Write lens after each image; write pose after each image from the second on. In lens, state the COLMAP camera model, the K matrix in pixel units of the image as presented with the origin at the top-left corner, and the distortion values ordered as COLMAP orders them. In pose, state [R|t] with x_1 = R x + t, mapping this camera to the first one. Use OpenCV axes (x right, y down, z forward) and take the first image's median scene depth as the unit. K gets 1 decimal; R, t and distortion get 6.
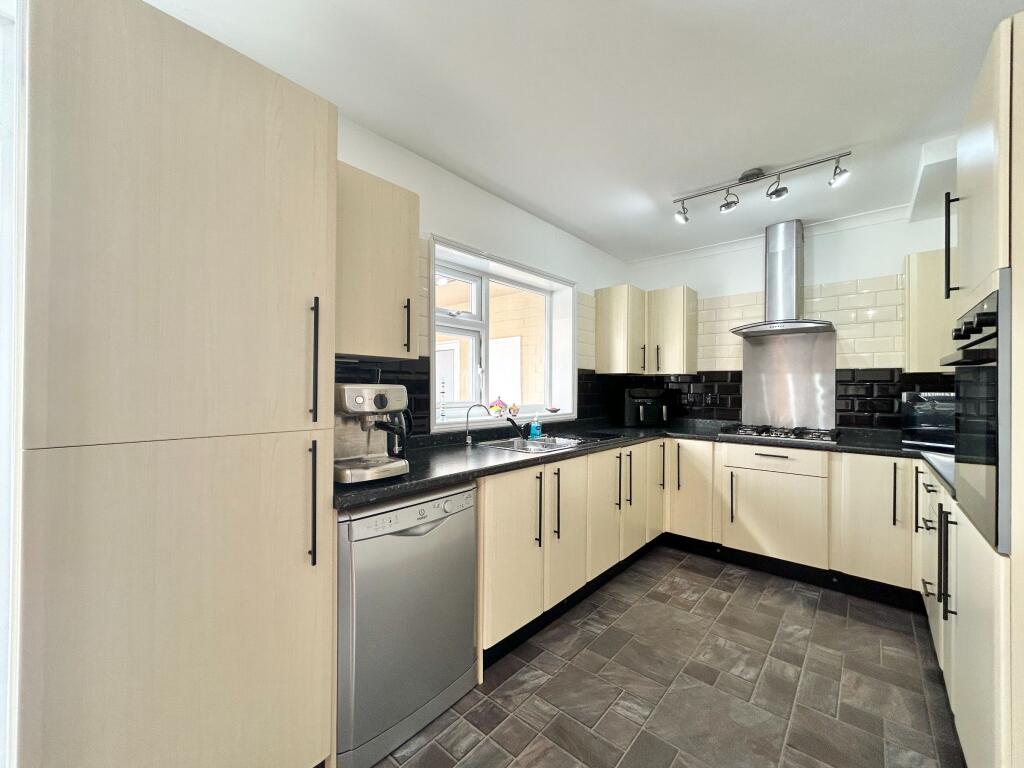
lens RADIAL K [[408.4, 0, 516.7], [0, 408.4, 385.8], [0, 0, 1]] dist [0.000697, 0.000344]
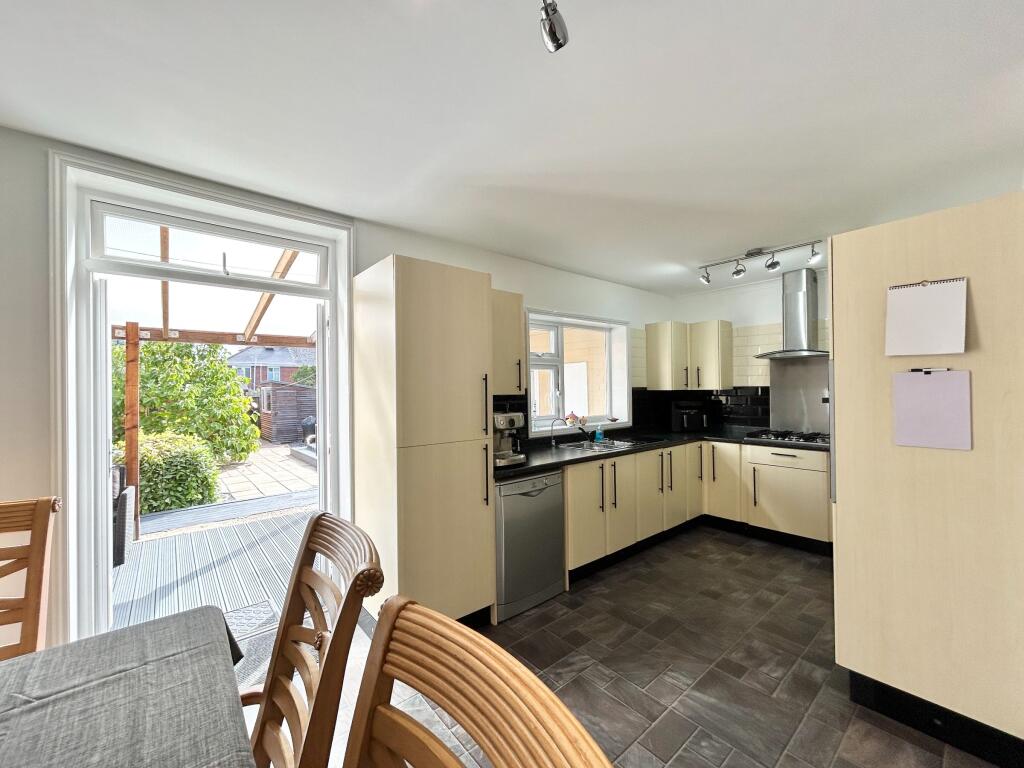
lens RADIAL K [[408.4, 0, 516.3], [0, 408.4, 386.1], [0, 0, 1]] dist [0.000697, 0.000344]
pose [[0.987040, -0.019436, -0.159295, -0.008750], [0.019530, 0.999809, -0.000973, -0.070461], [0.159284, -0.002150, 0.987231, -0.463616]]
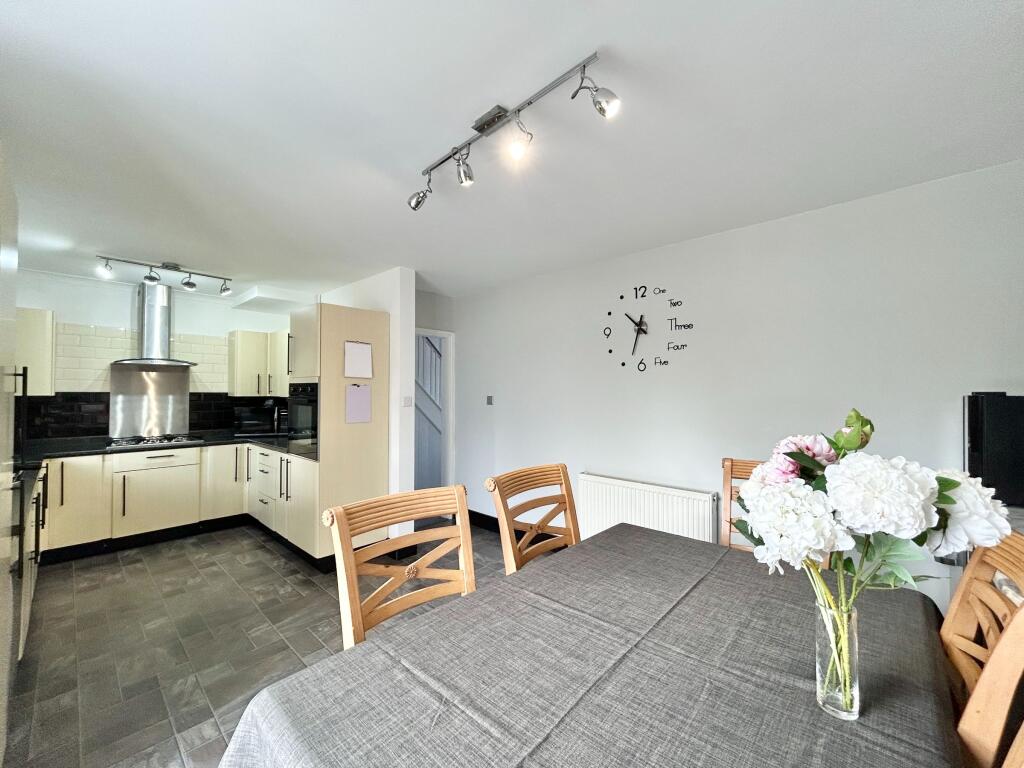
lens RADIAL K [[408.4, 0, 509.2], [0, 408.4, 383.7], [0, 0, 1]] dist [0.000697, 0.000344]
pose [[0.034543, 0.012466, 0.999325, -0.796039], [-0.006073, 0.999906, -0.012263, -0.073417], [-0.999385, -0.005645, 0.034616, -0.256658]]
